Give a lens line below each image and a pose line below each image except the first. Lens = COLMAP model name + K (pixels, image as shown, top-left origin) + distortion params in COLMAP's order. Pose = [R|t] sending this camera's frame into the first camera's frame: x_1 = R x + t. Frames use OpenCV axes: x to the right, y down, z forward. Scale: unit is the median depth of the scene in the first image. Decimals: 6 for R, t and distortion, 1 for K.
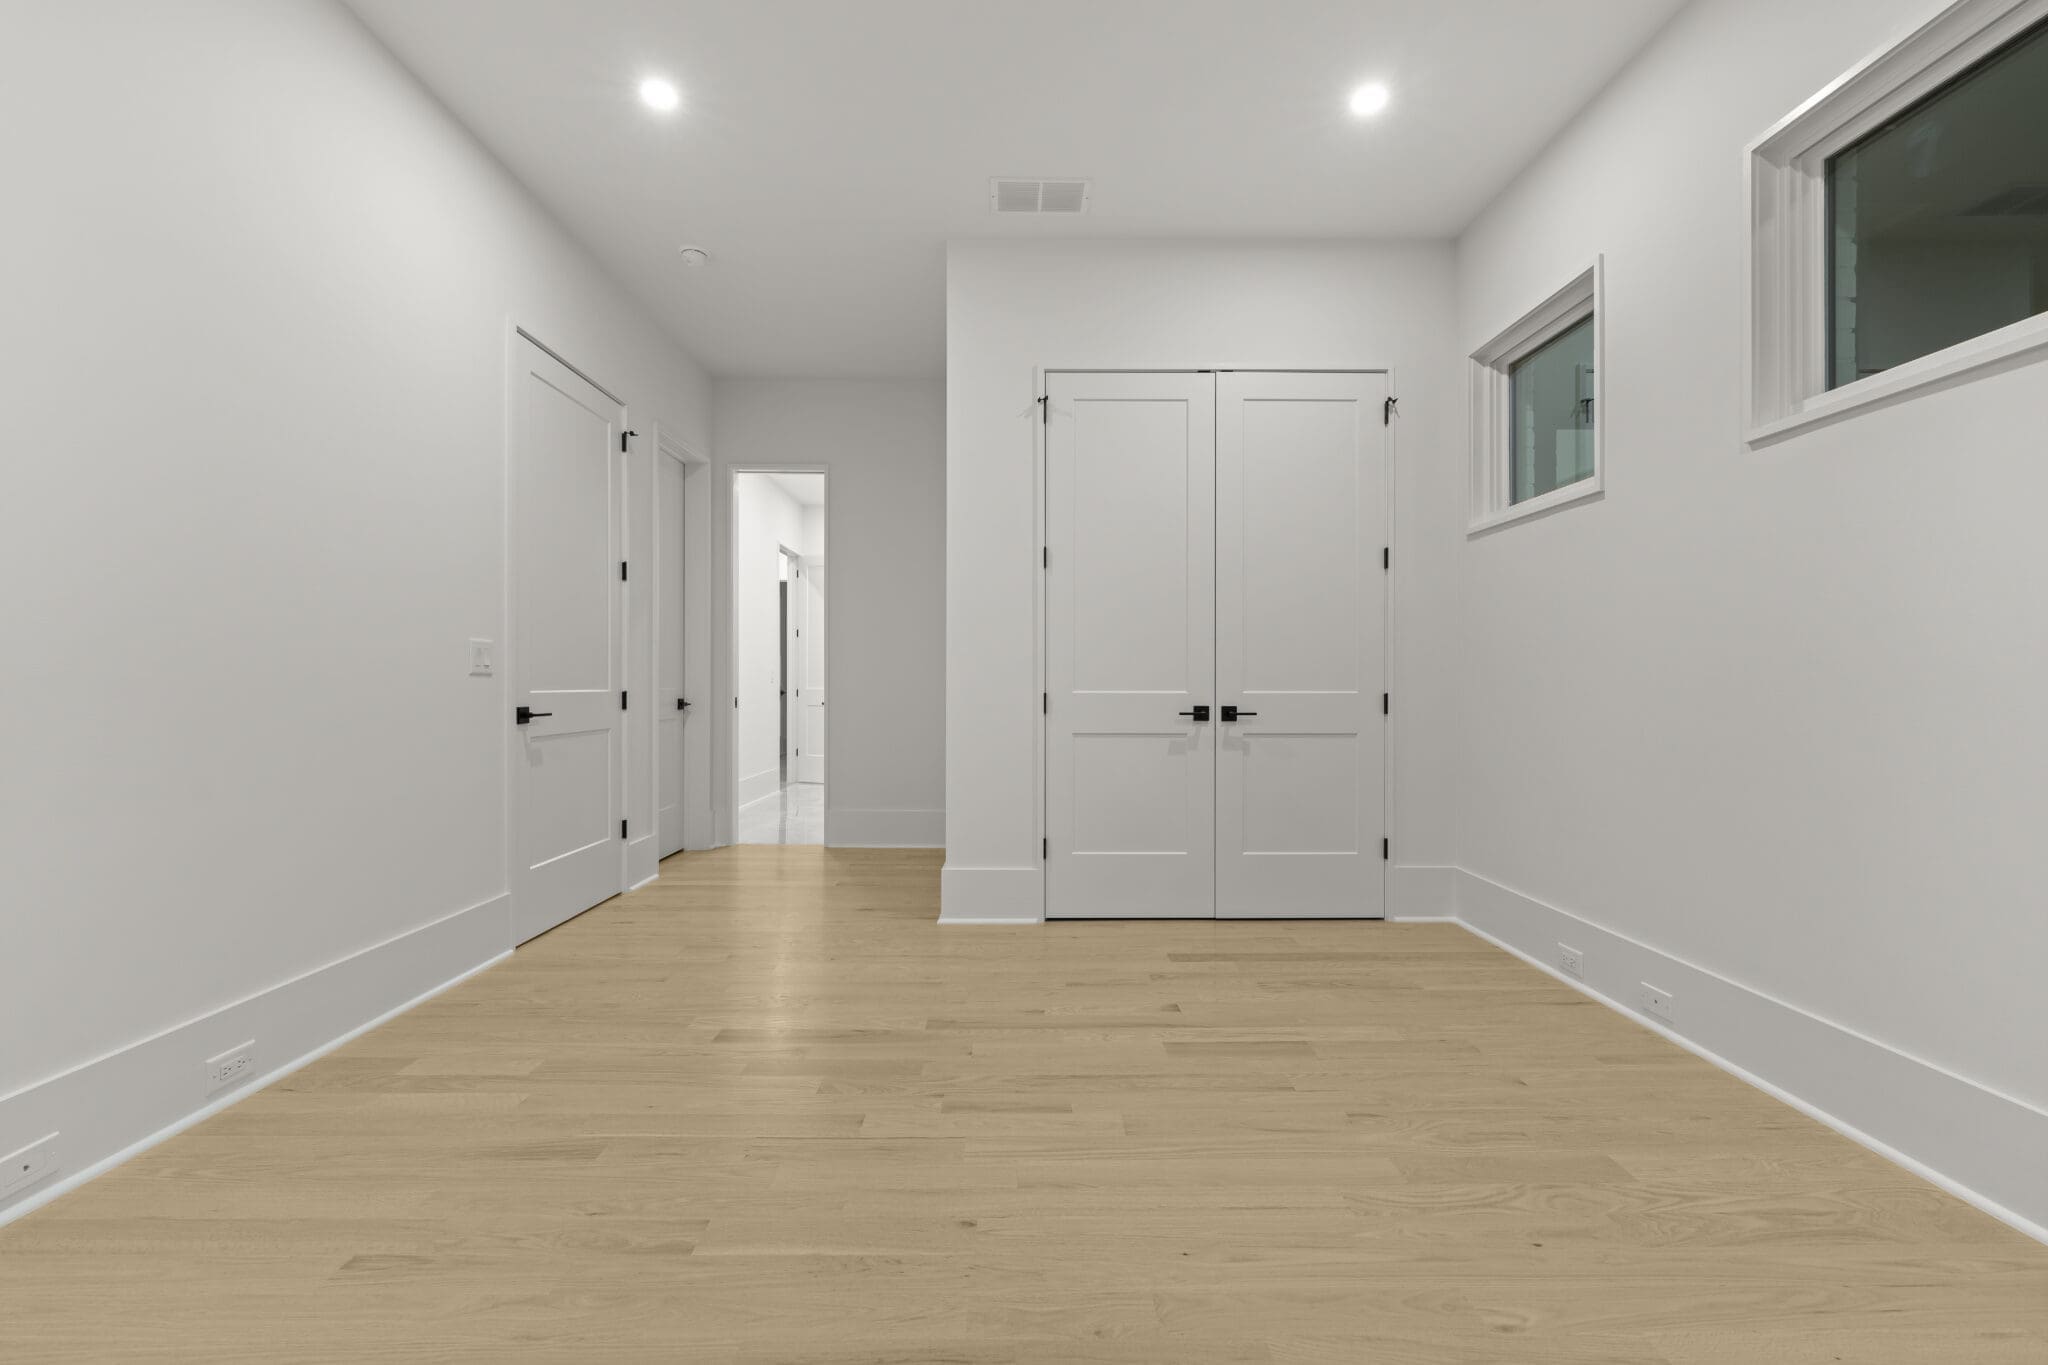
lens RADIAL K [[835.6, 0, 1011.3], [0, 835.6, 687.7], [0, 0, 1]] dist [0.001865, 0.000947]
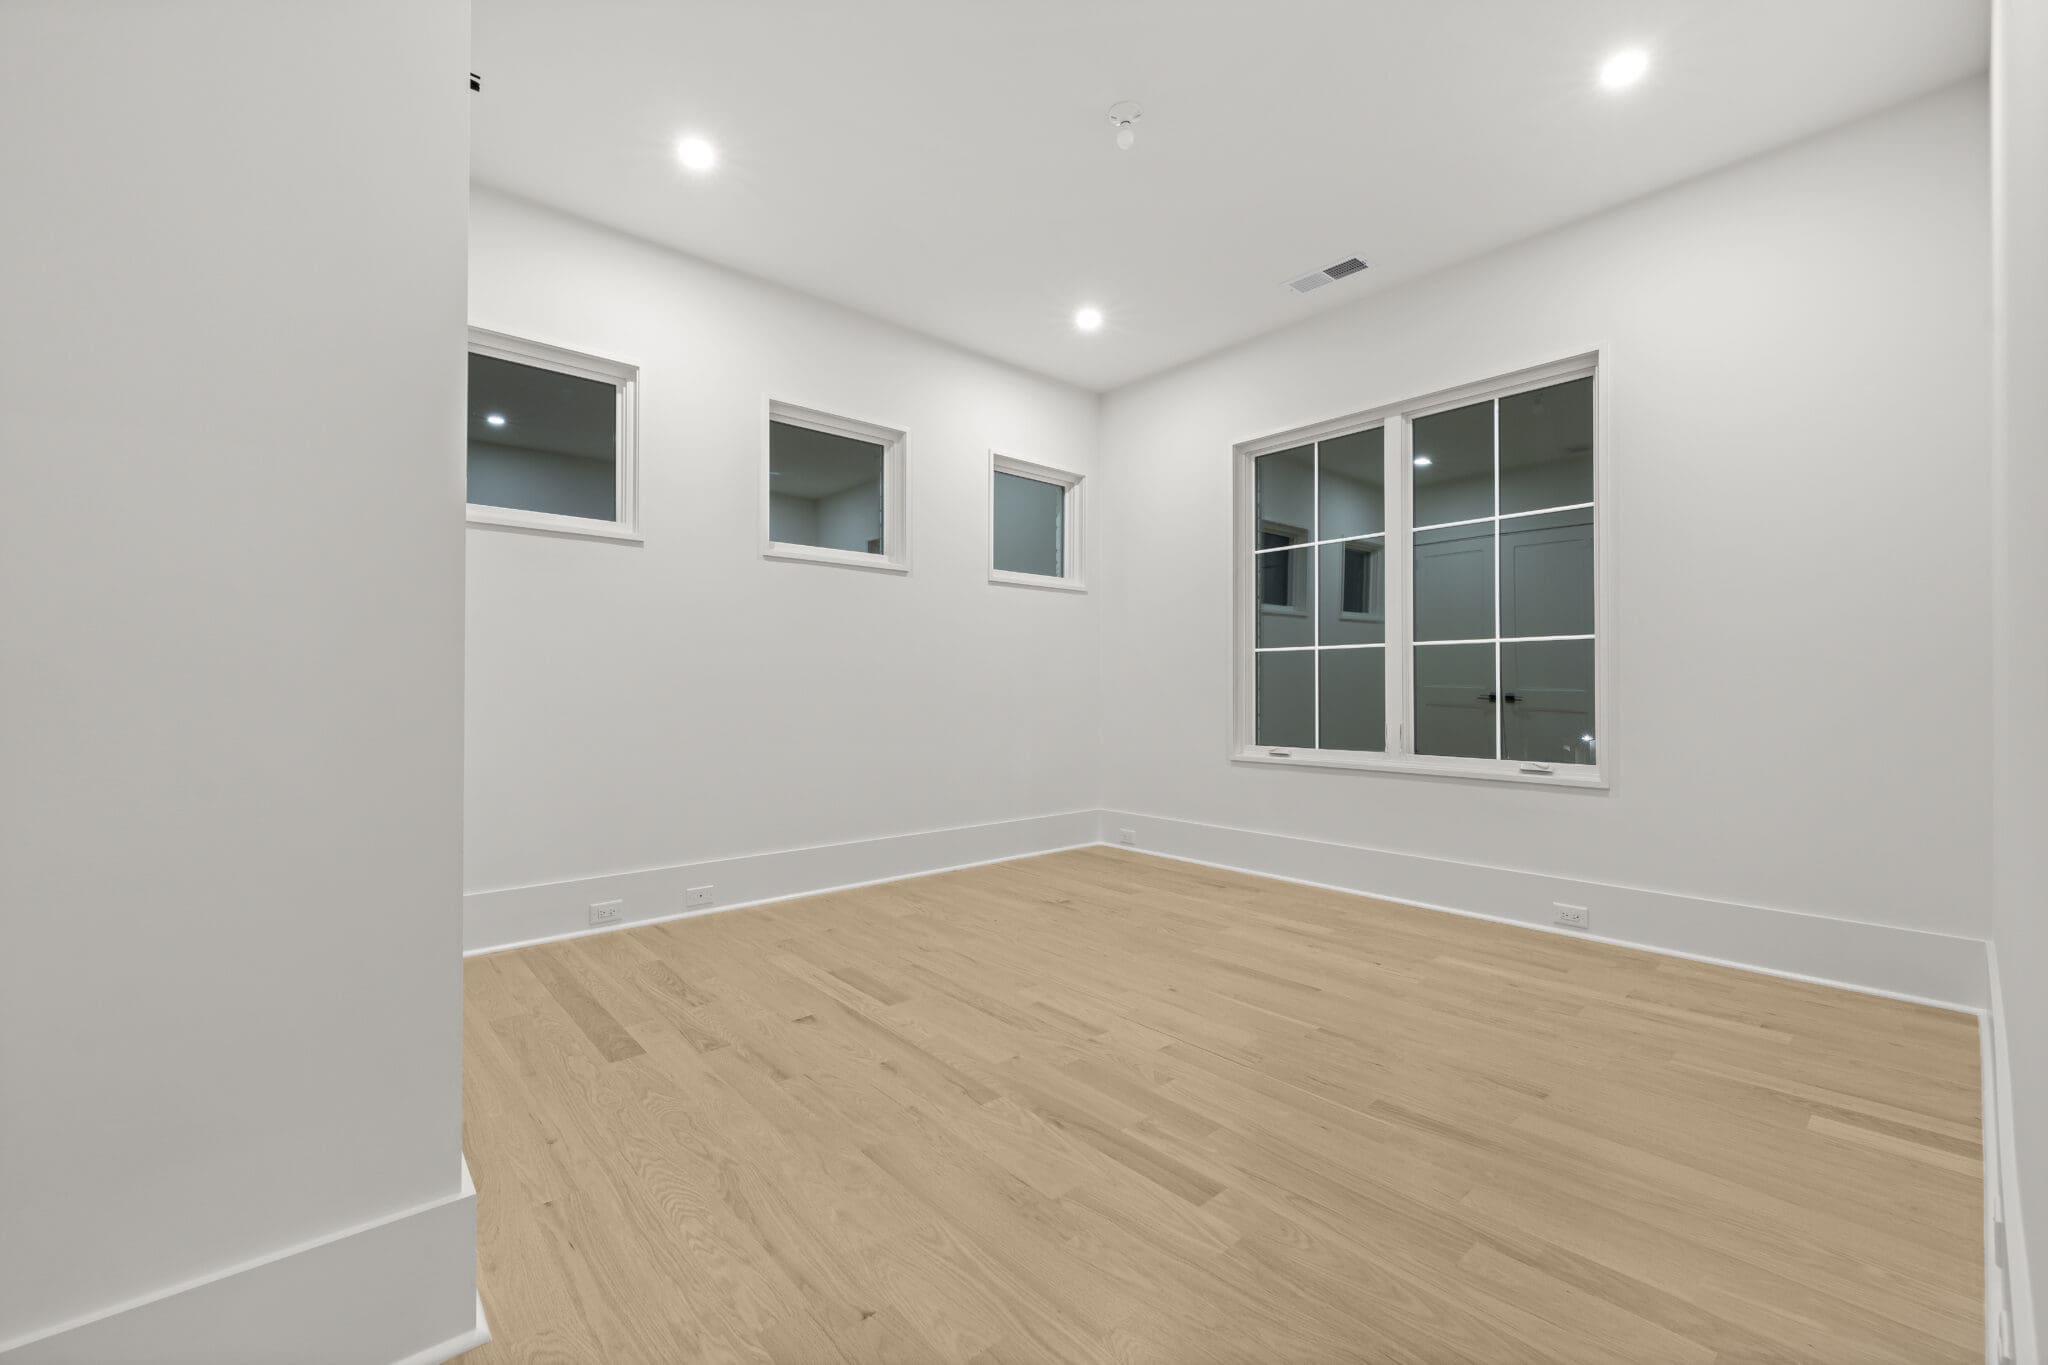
lens RADIAL K [[835.6, 0, 1013.0], [0, 835.6, 681.5], [0, 0, 1]] dist [0.001865, 0.000947]
pose [[-0.652679, 0.005362, 0.757615, -0.859091], [0.001752, 0.999983, -0.005568, -0.010271], [-0.757632, -0.002307, -0.652678, 1.755225]]
